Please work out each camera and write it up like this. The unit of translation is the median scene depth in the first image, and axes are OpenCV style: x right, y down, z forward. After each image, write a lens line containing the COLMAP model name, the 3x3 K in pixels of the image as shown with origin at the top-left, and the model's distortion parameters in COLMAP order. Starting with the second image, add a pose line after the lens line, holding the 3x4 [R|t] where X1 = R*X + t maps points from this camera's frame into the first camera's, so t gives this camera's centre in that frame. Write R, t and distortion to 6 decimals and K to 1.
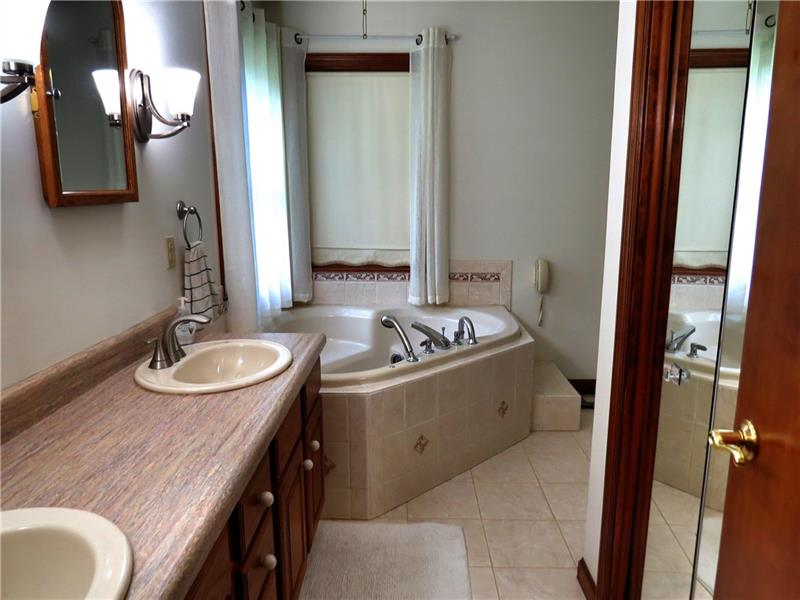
lens RADIAL K [[574.3, 0, 400.0], [0, 574.3, 300.0], [0, 0, 1]] dist [-0.018881, 0.002095]
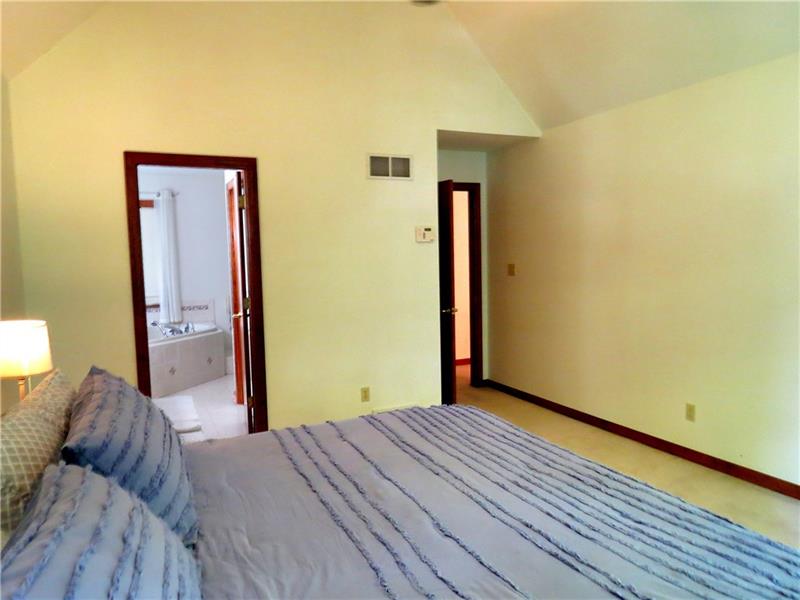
lens RADIAL K [[574.3, 0, 400.0], [0, 574.3, 300.0], [0, 0, 1]] dist [-0.018881, 0.002095]
pose [[0.902971, -0.050956, 0.426670, -0.080303], [0.100979, 0.990301, -0.095434, 0.208232], [-0.417668, 0.129259, 0.899358, -1.172737]]
